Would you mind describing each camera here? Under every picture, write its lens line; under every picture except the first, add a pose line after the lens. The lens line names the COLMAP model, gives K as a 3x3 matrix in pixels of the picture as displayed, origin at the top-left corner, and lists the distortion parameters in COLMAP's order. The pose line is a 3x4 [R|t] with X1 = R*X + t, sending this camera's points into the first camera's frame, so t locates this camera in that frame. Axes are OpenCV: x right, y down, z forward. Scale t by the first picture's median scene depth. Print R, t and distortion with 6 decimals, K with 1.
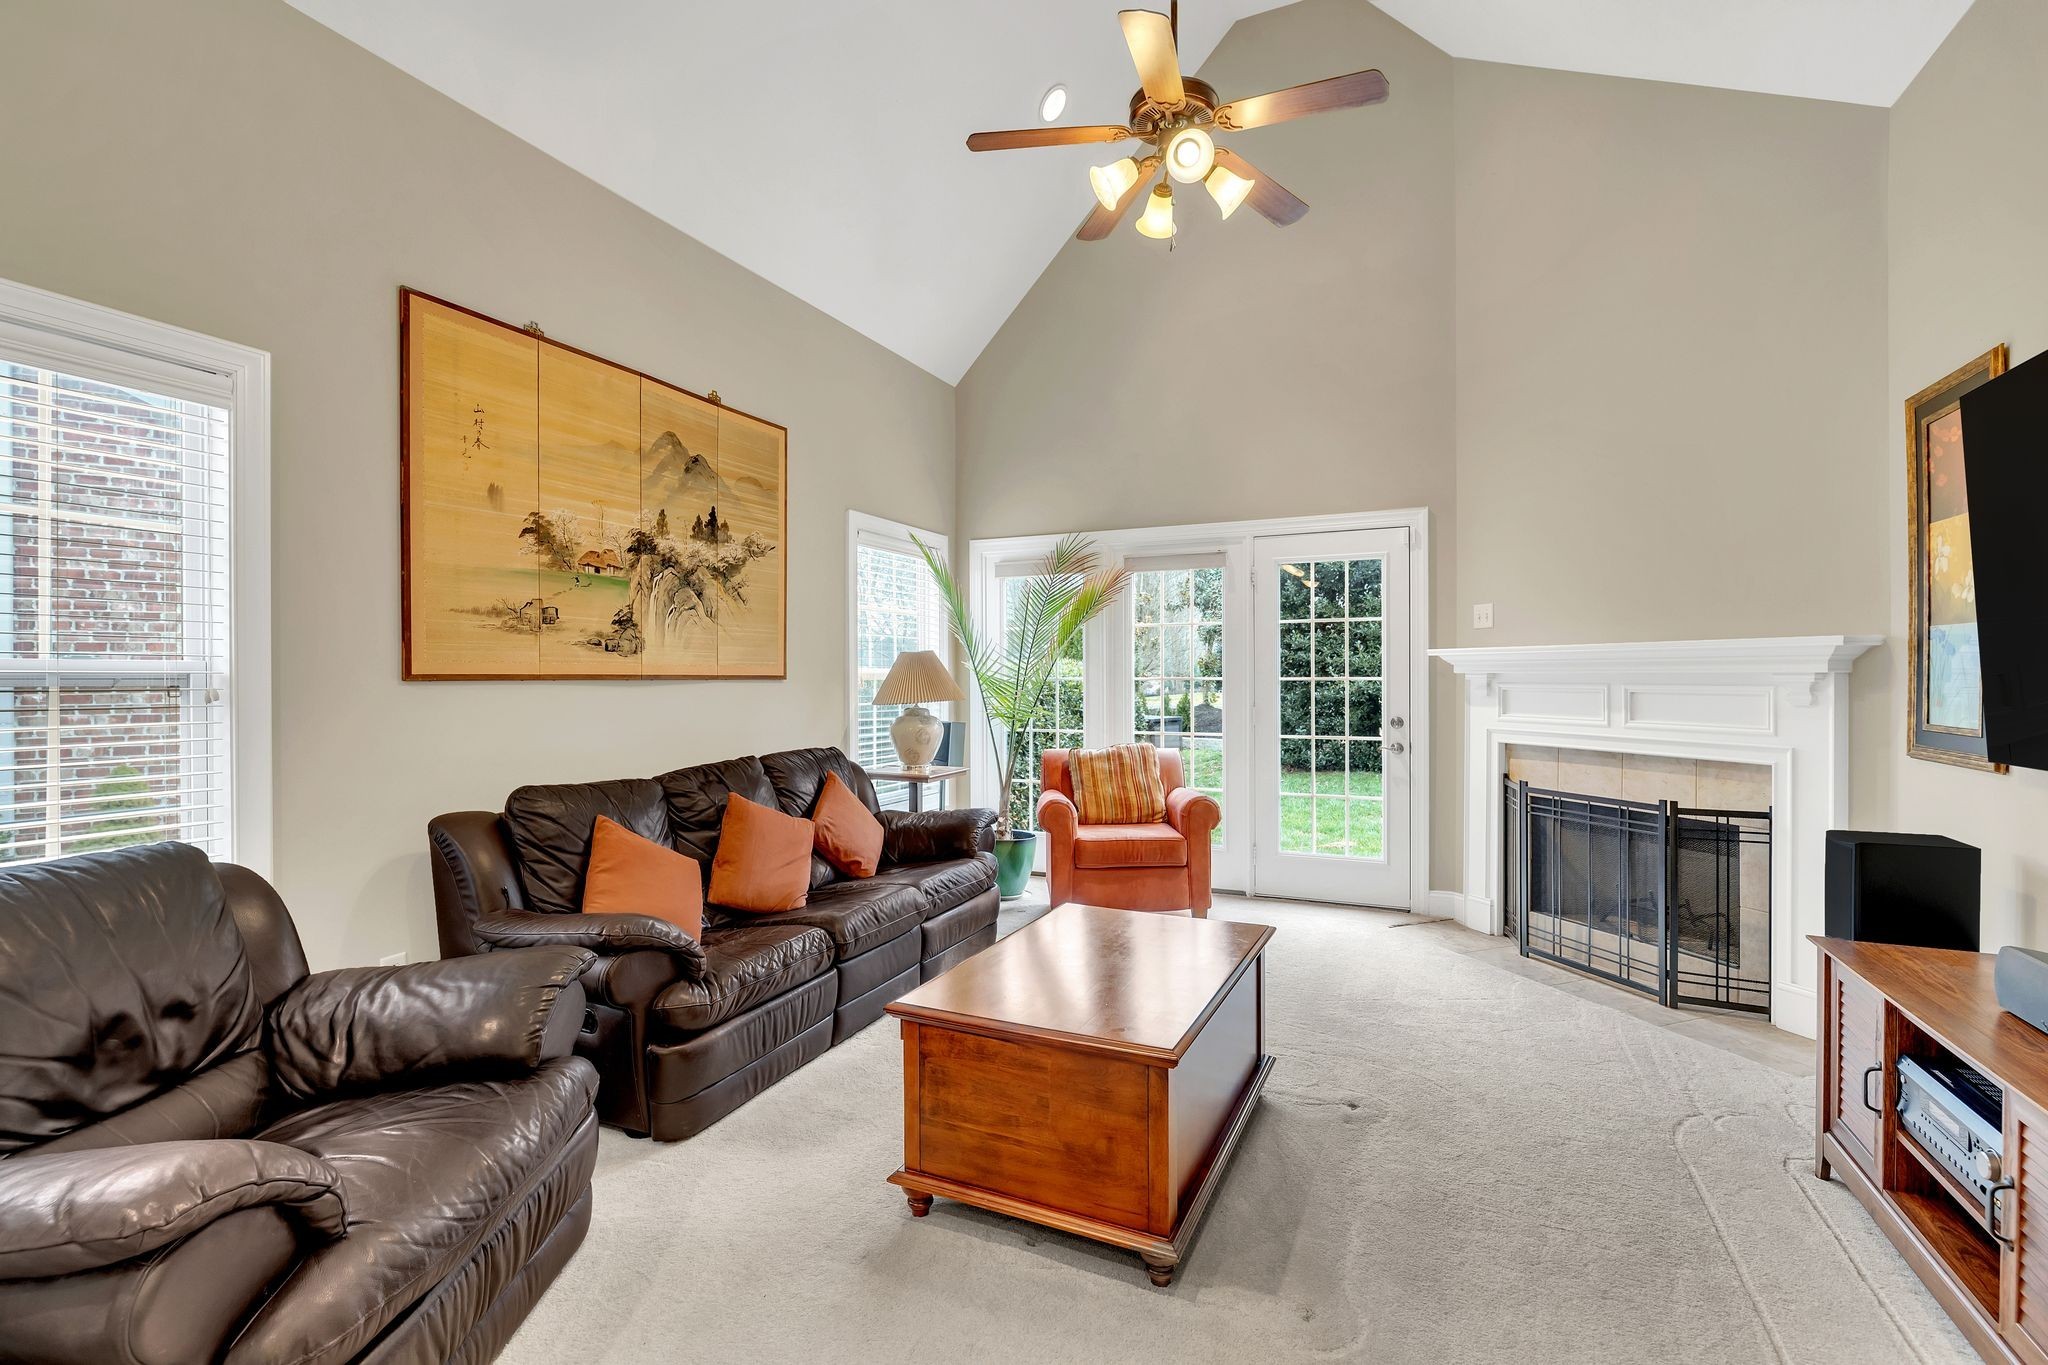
lens RADIAL K [[937.3, 0, 1015.2], [0, 937.3, 681.2], [0, 0, 1]] dist [-0.006117, 0.001700]
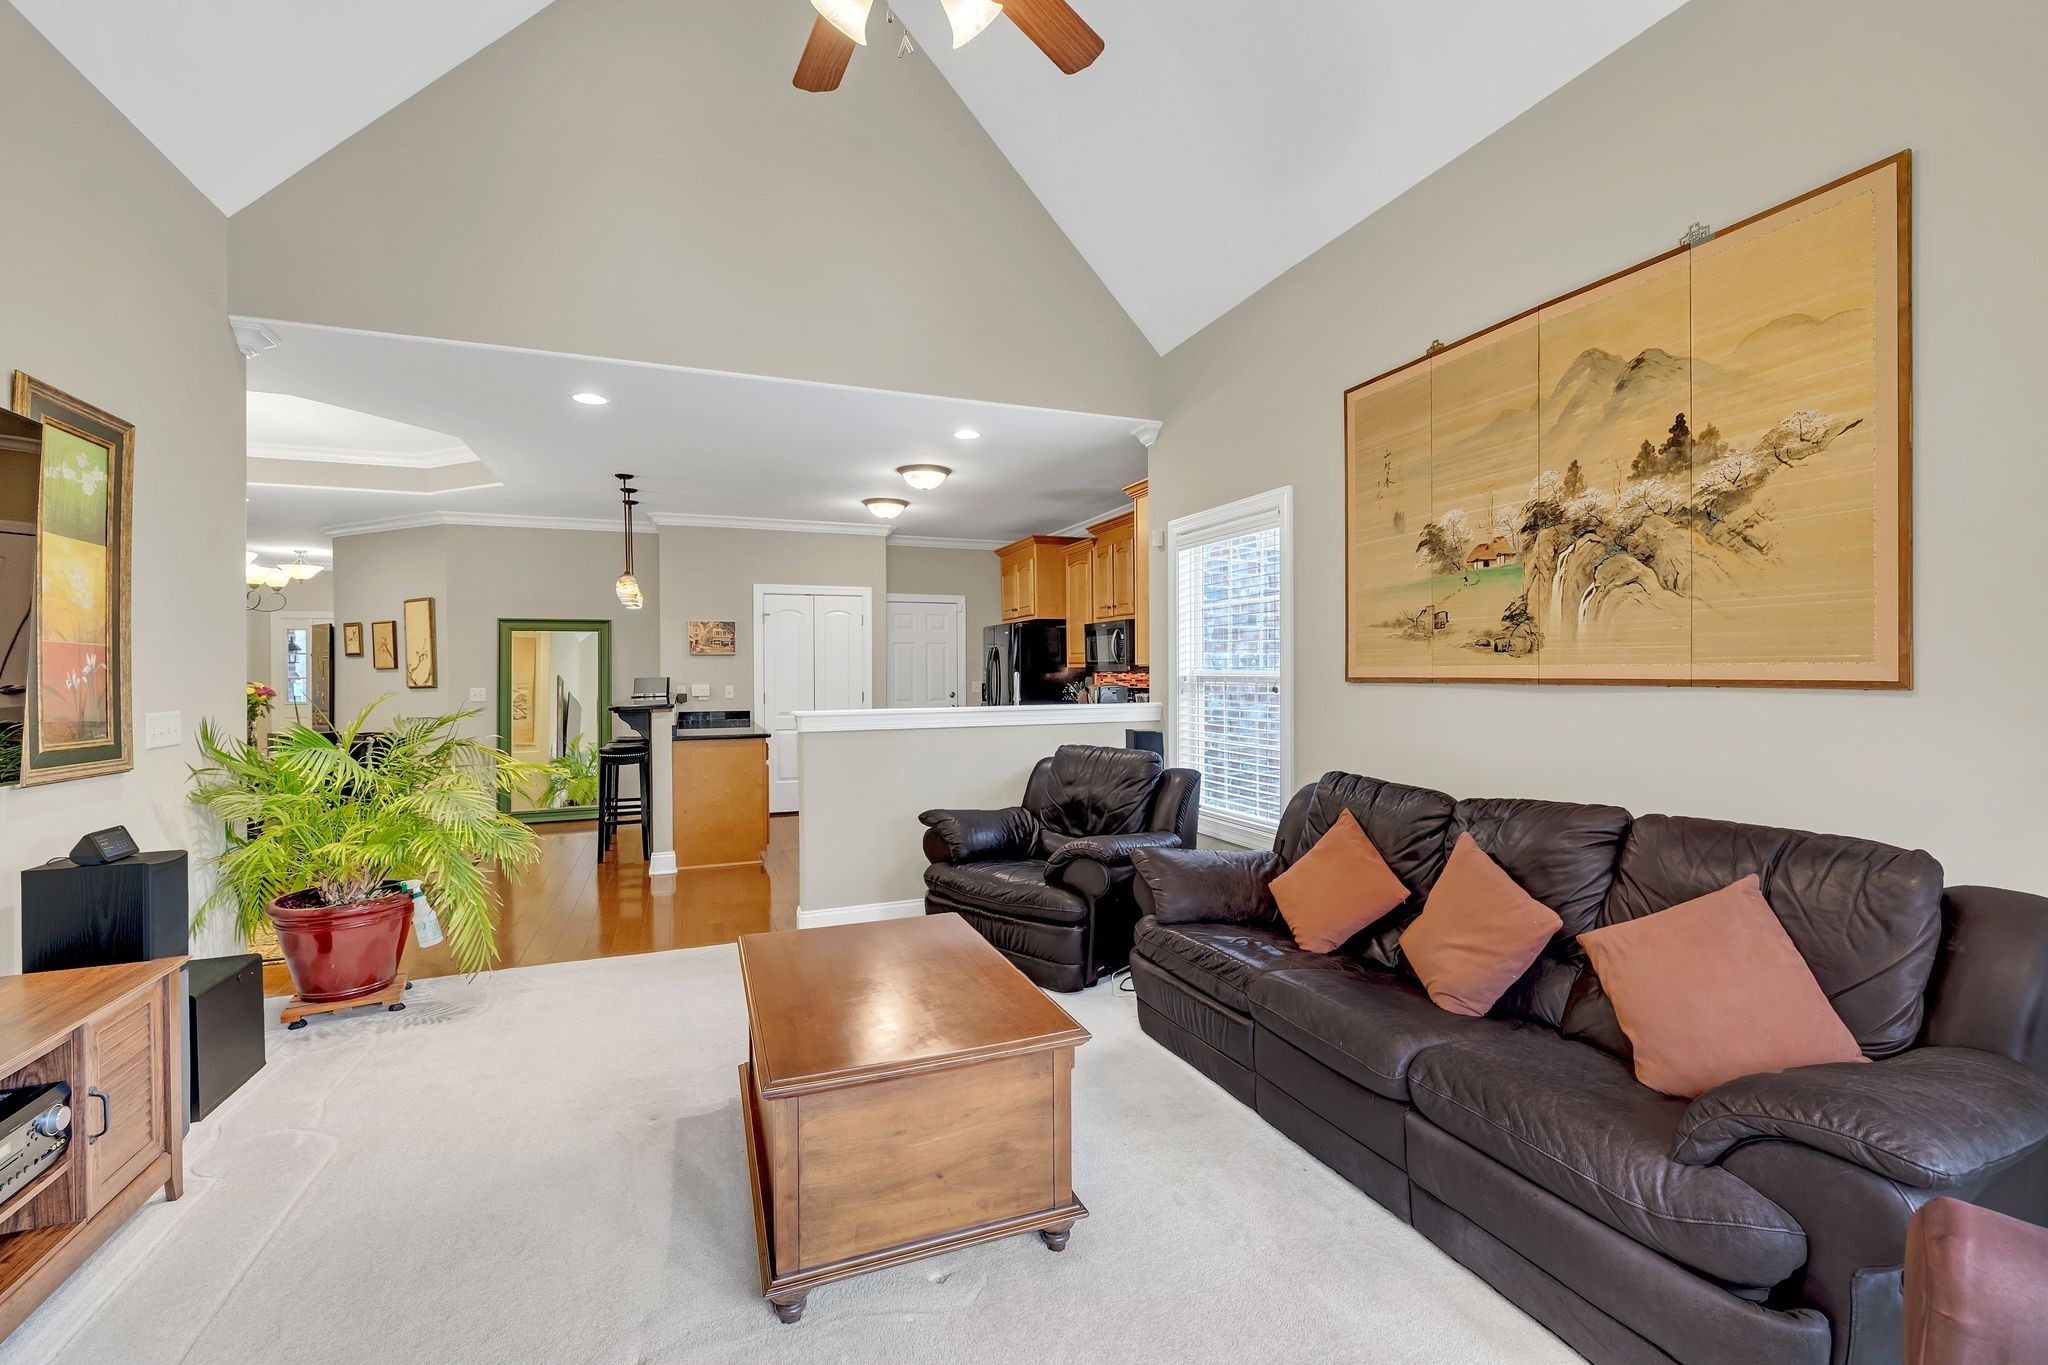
lens RADIAL K [[875.3, 0, 1020.5], [0, 875.3, 669.3], [0, 0, 1]] dist [0.000249, -0.000330]
pose [[-0.694208, 0.005283, -0.719755, 0.466332], [0.006230, 0.999980, 0.001331, -0.018816], [0.719747, -0.003560, -0.694227, 1.219351]]
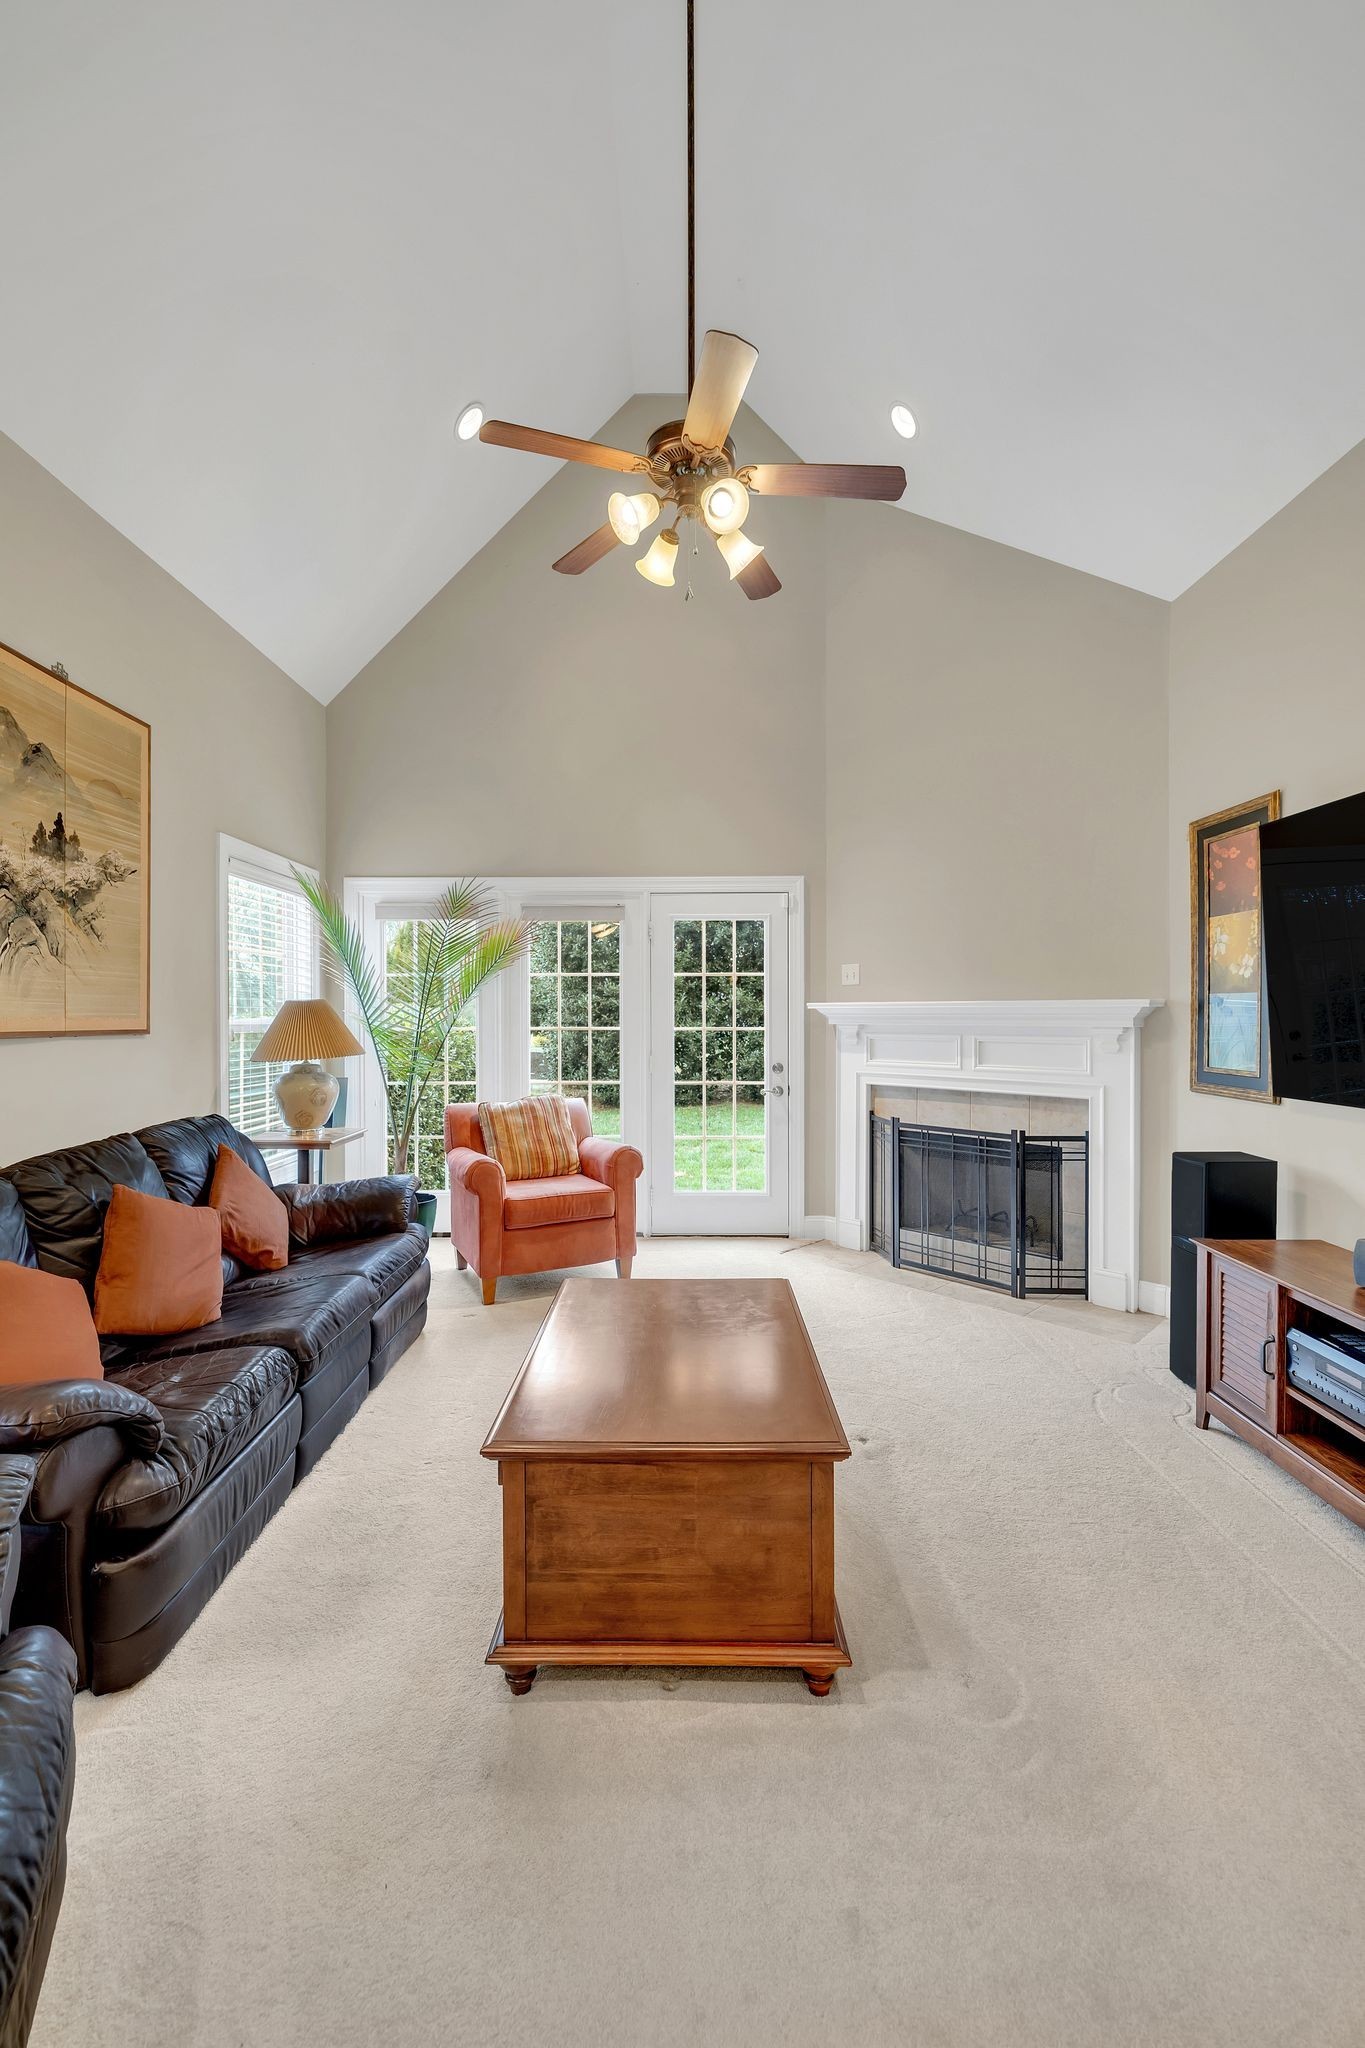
lens RADIAL K [[875.3, 0, 685.0], [0, 875.3, 1020.4], [0, 0, 1]] dist [0.000249, -0.000330]
pose [[0.904347, -0.000505, 0.426797, -0.183580], [0.001002, 0.999999, -0.000939, -0.015551], [-0.426797, 0.001276, 0.904347, 0.141347]]
